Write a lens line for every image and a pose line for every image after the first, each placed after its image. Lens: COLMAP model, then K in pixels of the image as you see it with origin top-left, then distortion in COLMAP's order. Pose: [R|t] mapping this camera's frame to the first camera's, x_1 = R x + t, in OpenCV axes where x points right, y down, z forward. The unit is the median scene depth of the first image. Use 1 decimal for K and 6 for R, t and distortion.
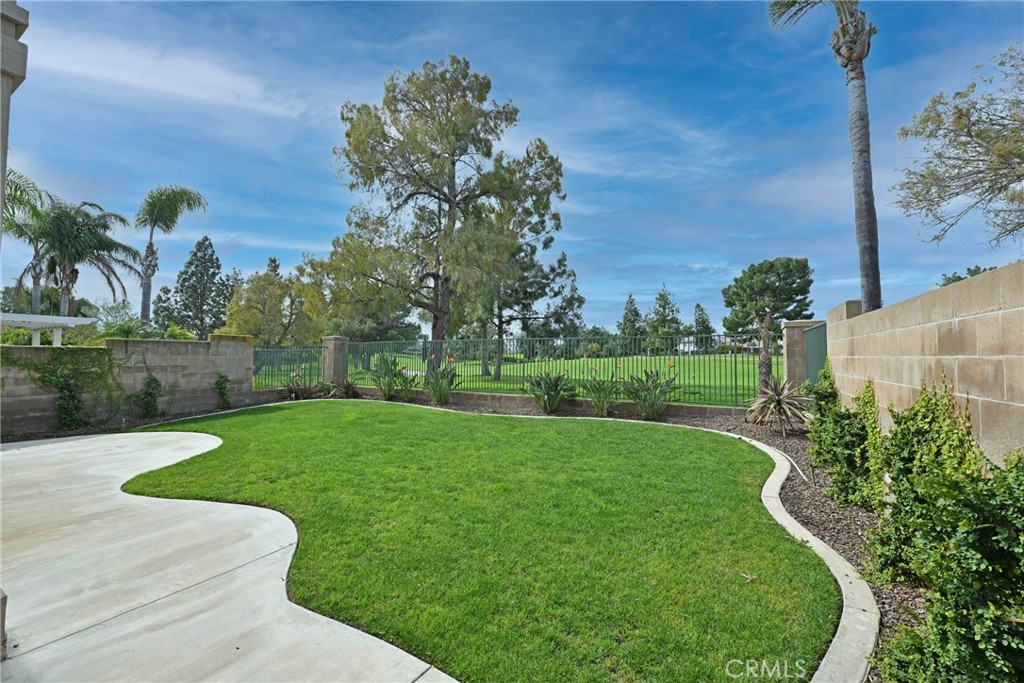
lens RADIAL K [[405.8, 0, 506.3], [0, 405.8, 338.1], [0, 0, 1]] dist [0.000488, 0.000518]
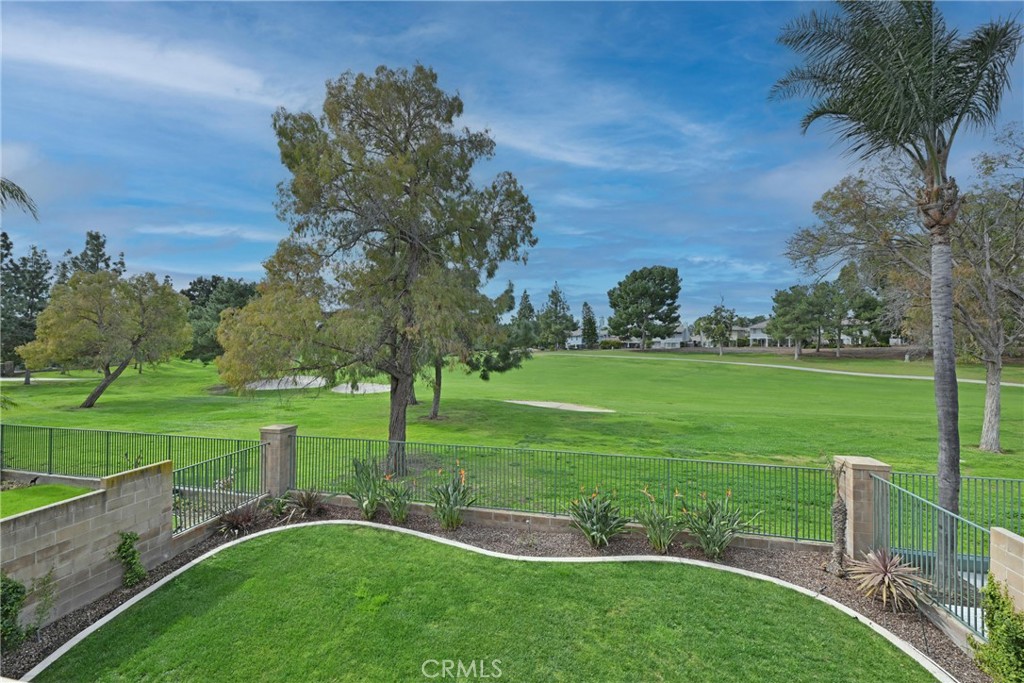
lens RADIAL K [[405.8, 0, 508.4], [0, 405.8, 340.4], [0, 0, 1]] dist [0.000488, 0.000518]
pose [[0.959281, -0.002243, 0.282446, -0.125827], [-0.010032, 0.999067, 0.042004, -0.114587], [-0.282277, -0.043127, 0.958363, 0.086551]]
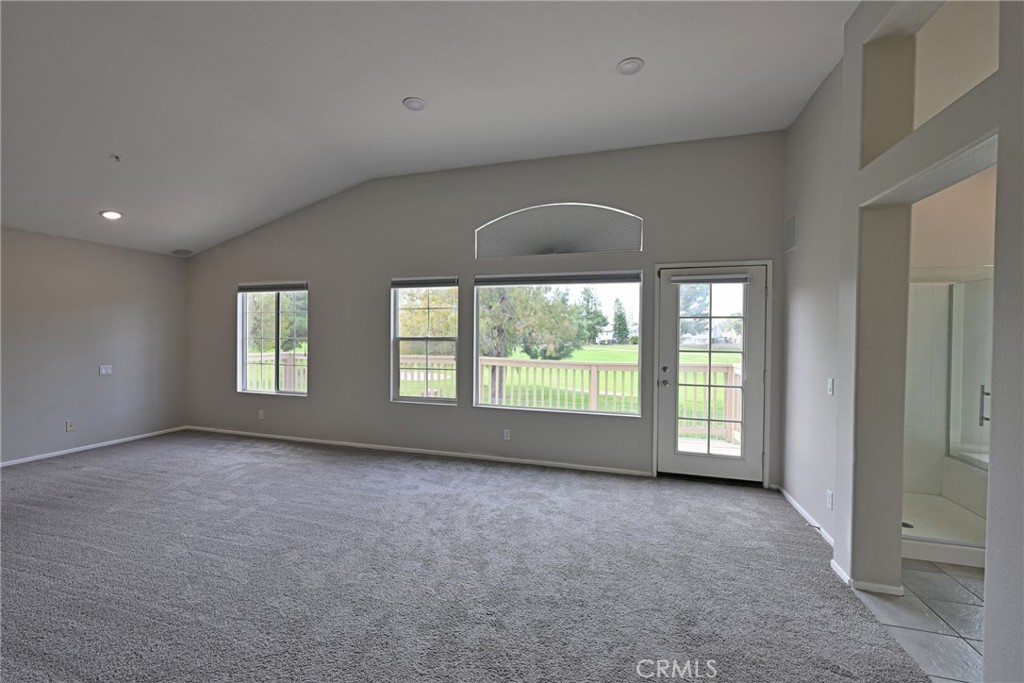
lens RADIAL K [[405.8, 0, 507.8], [0, 405.8, 343.6], [0, 0, 1]] dist [0.000488, 0.000518]
pose [[0.975901, 0.002853, 0.218195, -0.264591], [-0.017482, 0.997723, 0.065146, -0.123829], [-0.217513, -0.067391, 0.973728, -0.108353]]
